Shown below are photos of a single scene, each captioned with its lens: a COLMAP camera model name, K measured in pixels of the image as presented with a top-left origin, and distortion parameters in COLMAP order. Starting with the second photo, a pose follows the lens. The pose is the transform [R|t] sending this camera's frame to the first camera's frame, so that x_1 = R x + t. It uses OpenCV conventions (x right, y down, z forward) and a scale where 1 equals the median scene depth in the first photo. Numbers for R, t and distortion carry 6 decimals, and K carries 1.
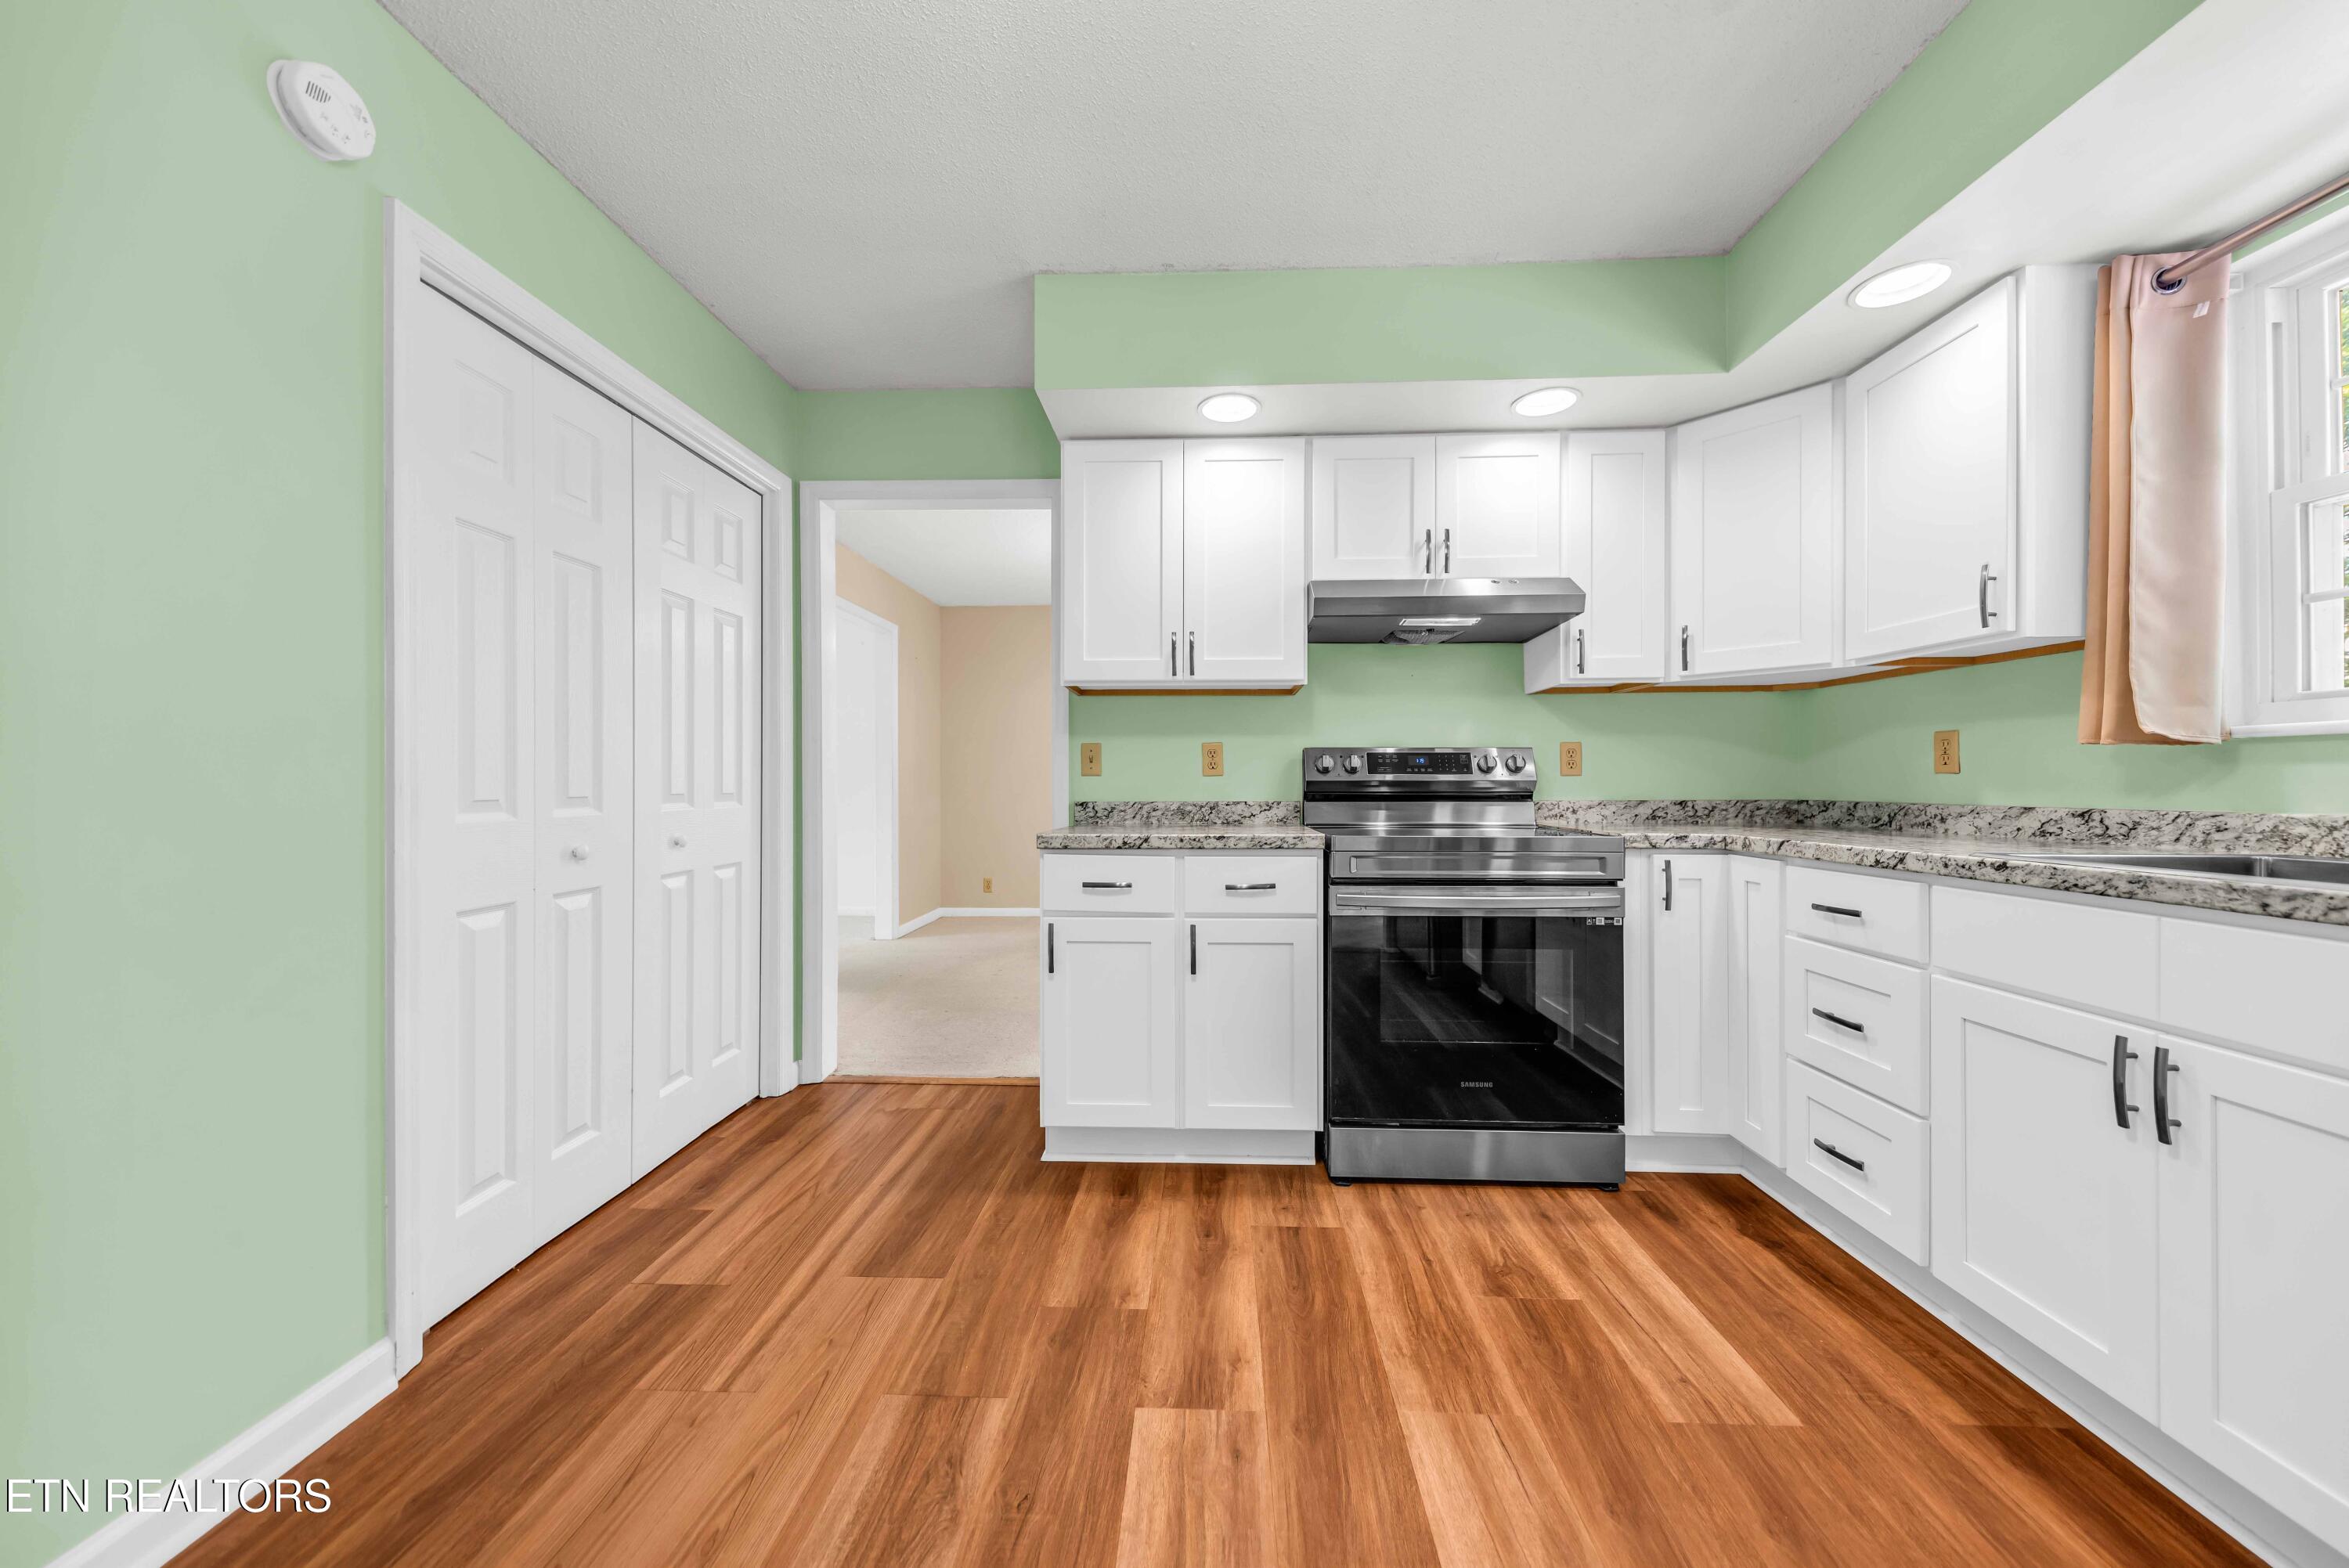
lens RADIAL K [[819.7, 0, 1174.5], [0, 819.7, 784.0], [0, 0, 1]] dist [0.001348, 0.000011]
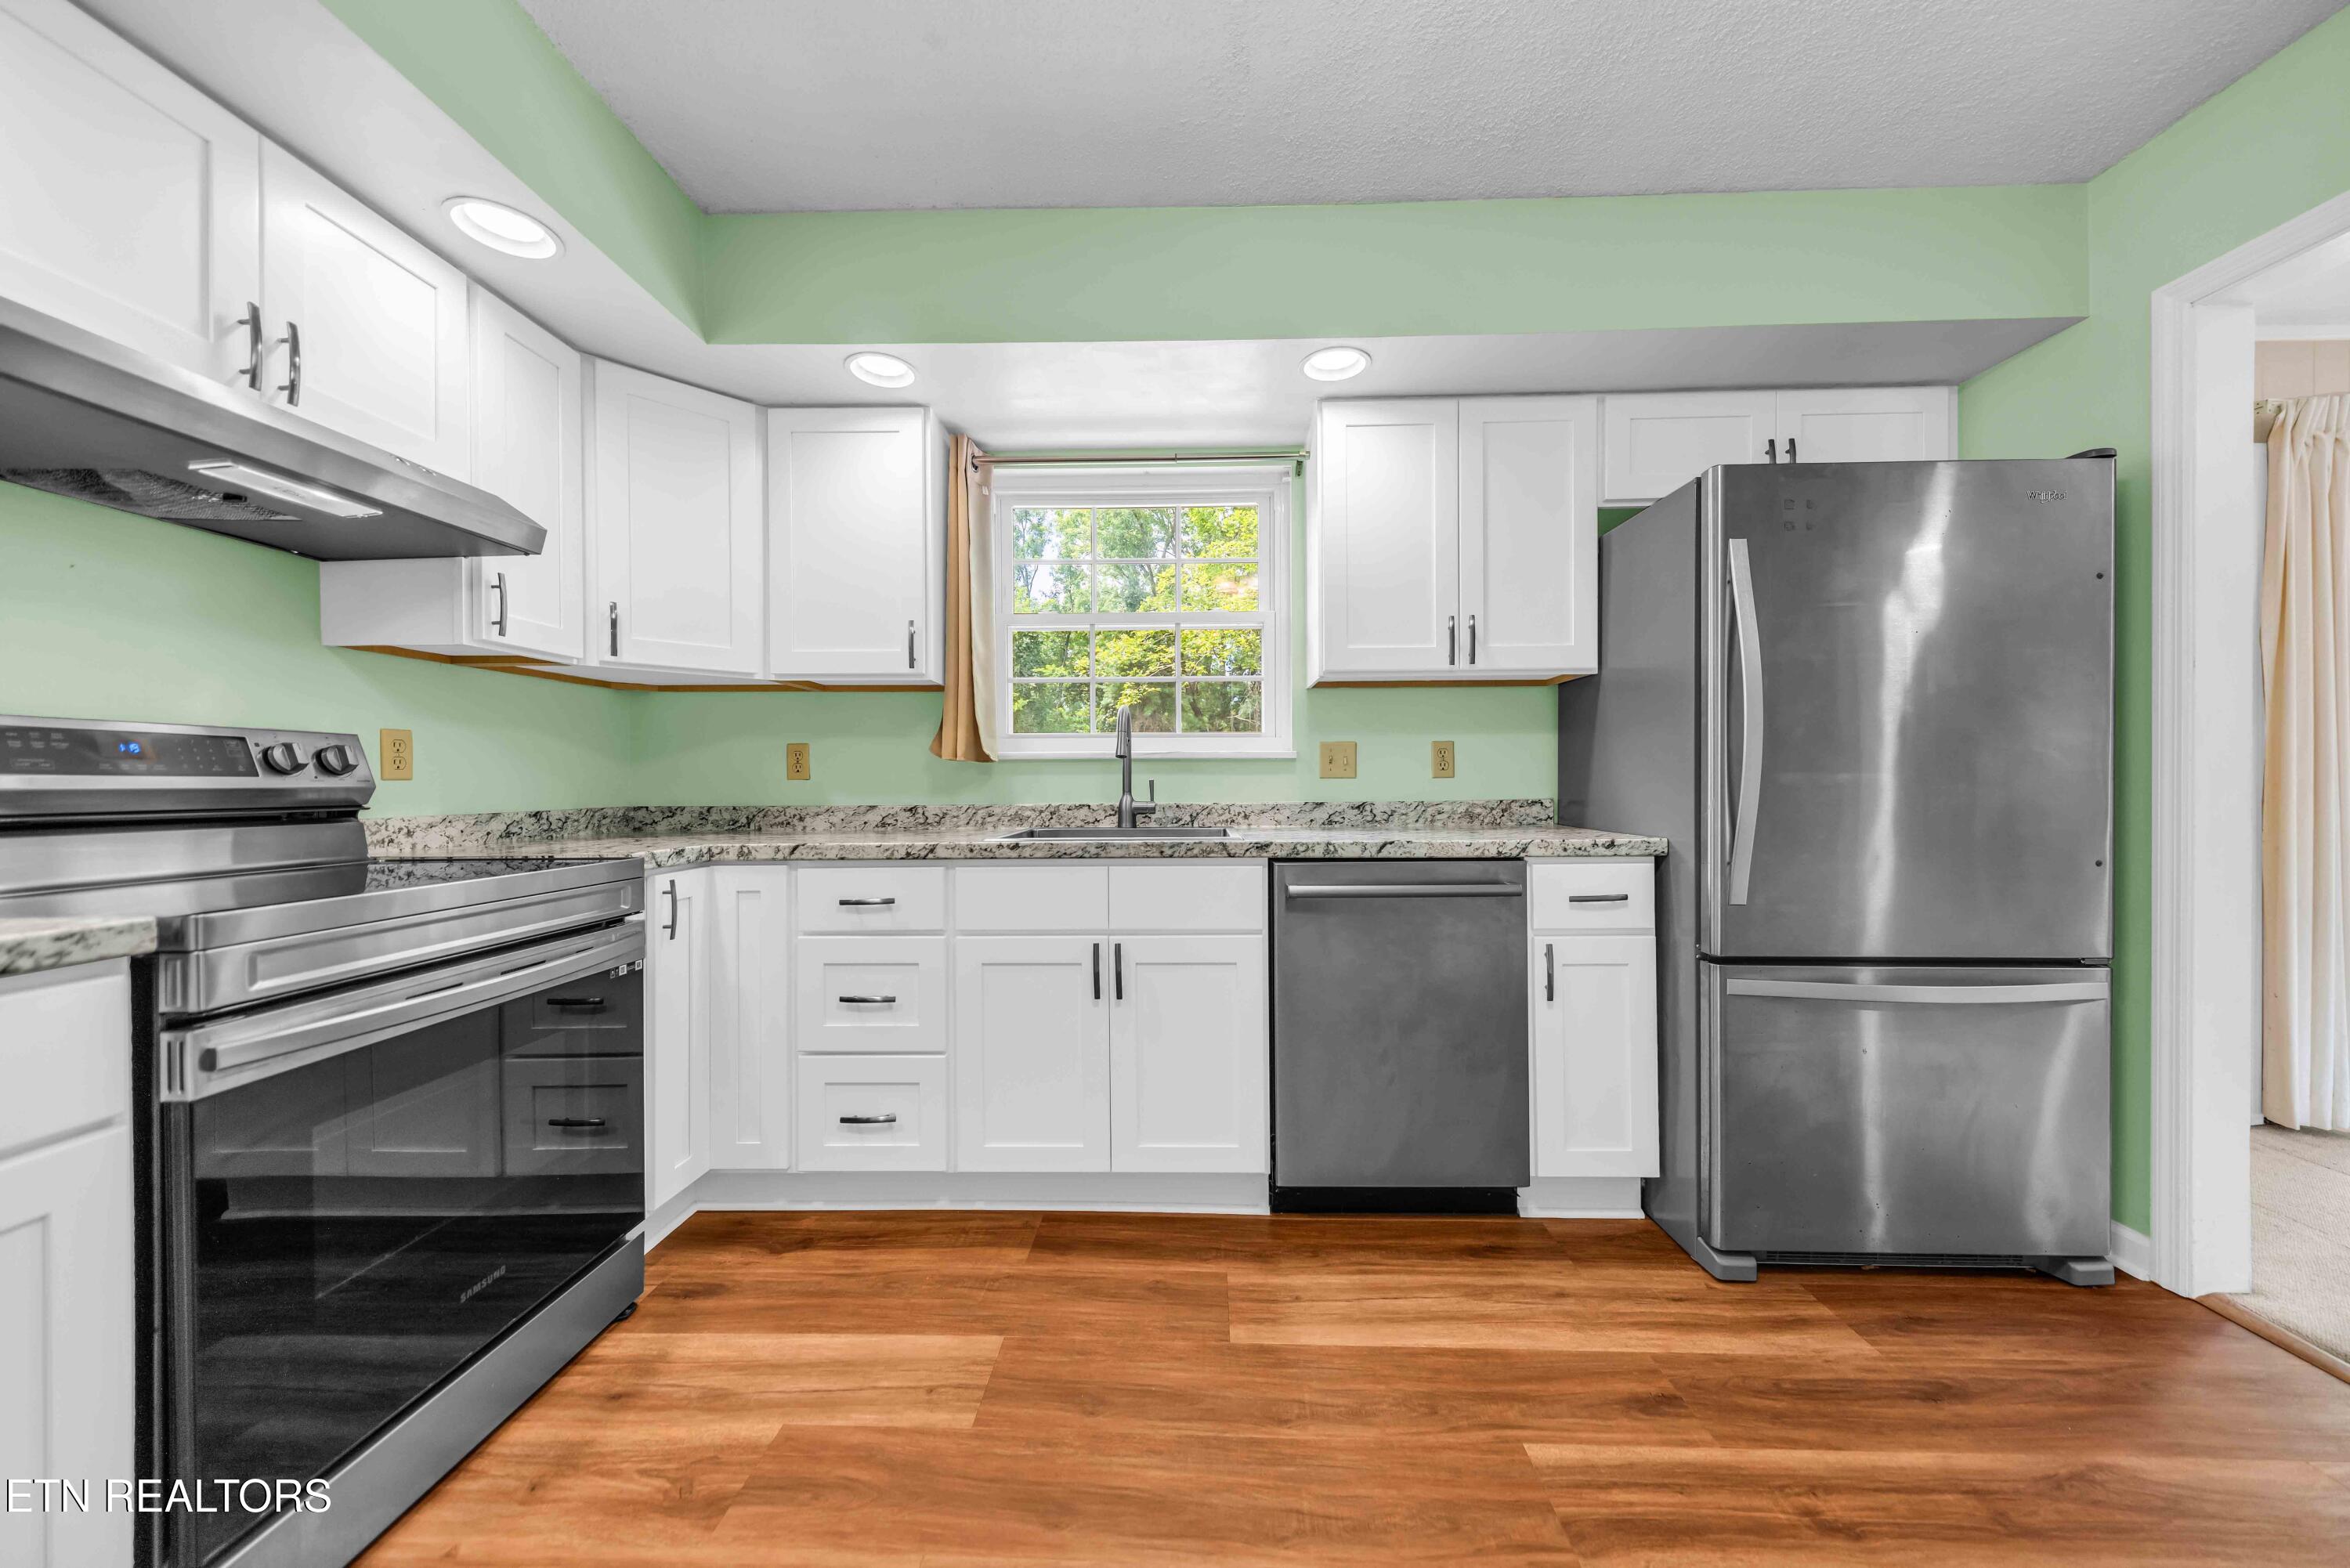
lens RADIAL K [[820.0, 0, 1175.0], [0, 820.0, 784.0], [0, 0, 1]] dist [0.001348, 0.000011]
pose [[-0.029657, 0.000348, 0.999560, -0.308514], [0.006697, 0.999978, -0.000150, -0.003409], [-0.999538, 0.006690, -0.029659, 0.590532]]
